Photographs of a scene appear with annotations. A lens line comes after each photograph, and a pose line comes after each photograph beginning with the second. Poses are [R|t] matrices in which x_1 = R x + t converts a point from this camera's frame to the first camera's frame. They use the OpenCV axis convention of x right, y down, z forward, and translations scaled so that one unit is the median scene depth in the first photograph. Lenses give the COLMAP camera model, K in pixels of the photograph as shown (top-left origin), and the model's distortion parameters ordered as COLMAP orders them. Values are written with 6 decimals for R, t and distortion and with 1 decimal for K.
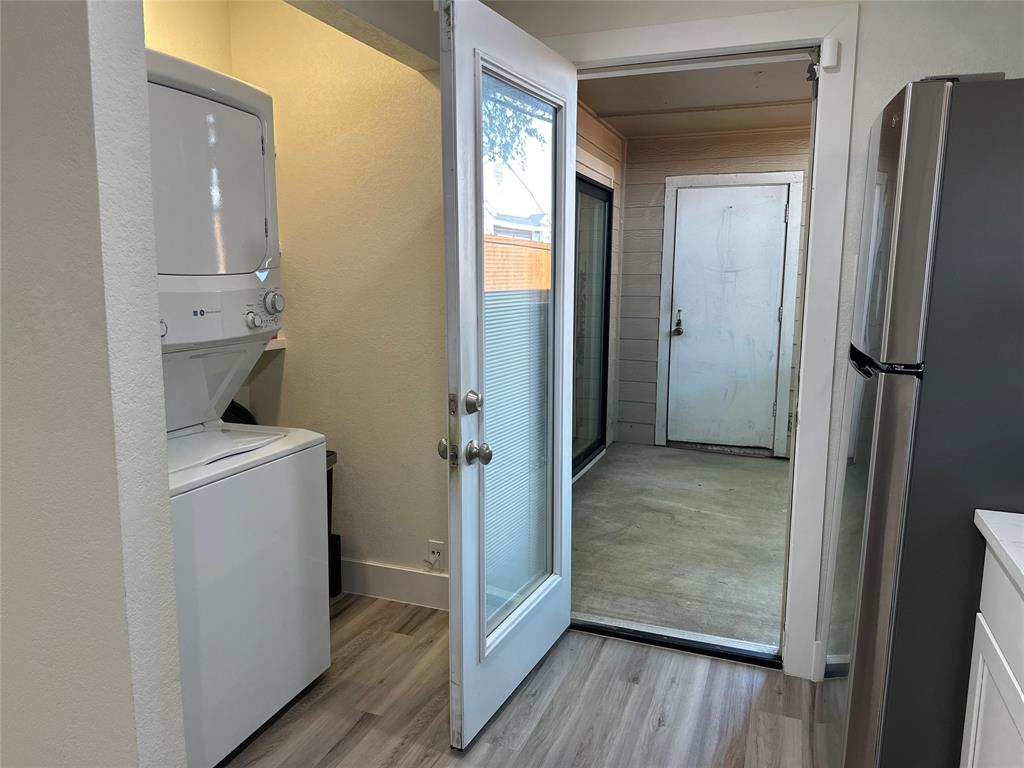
lens RADIAL K [[721.7, 0, 525.6], [0, 721.7, 383.0], [0, 0, 1]] dist [0.069847, -0.093269]
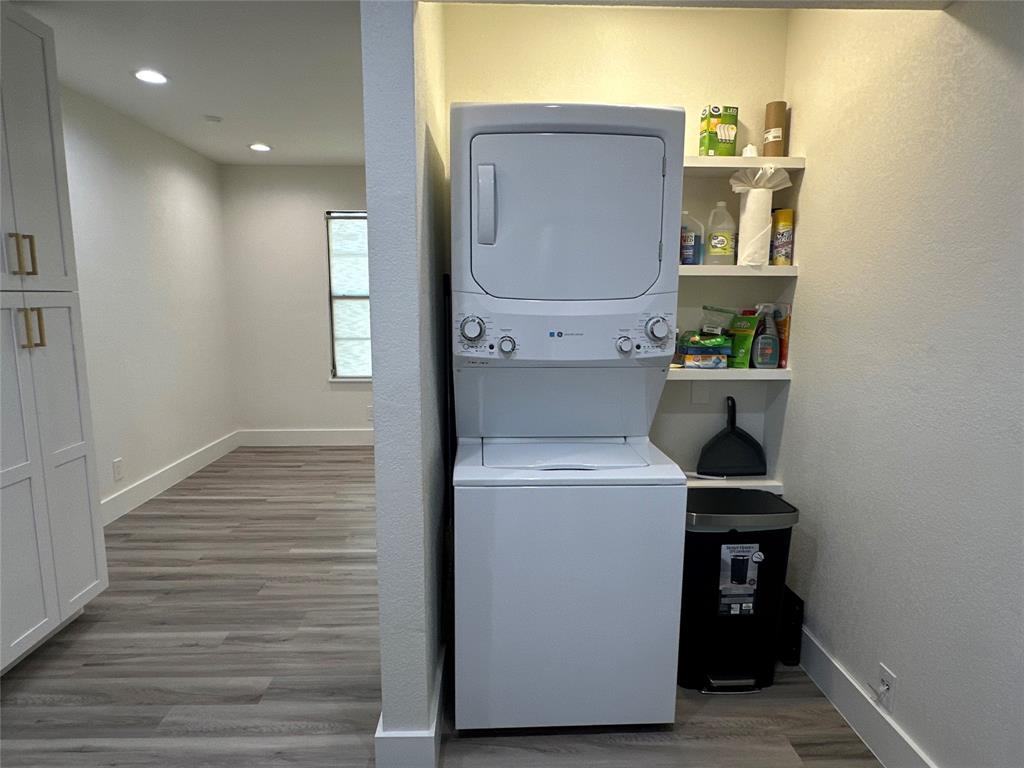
lens RADIAL K [[608.0, 0, 491.0], [0, 608.0, 385.4], [0, 0, 1]] dist [-0.002225, -0.001415]
pose [[0.370808, 0.130951, -0.919431, 0.298447], [-0.138691, 0.986716, 0.084600, -0.067120], [0.918295, 0.096146, 0.384044, 0.450724]]
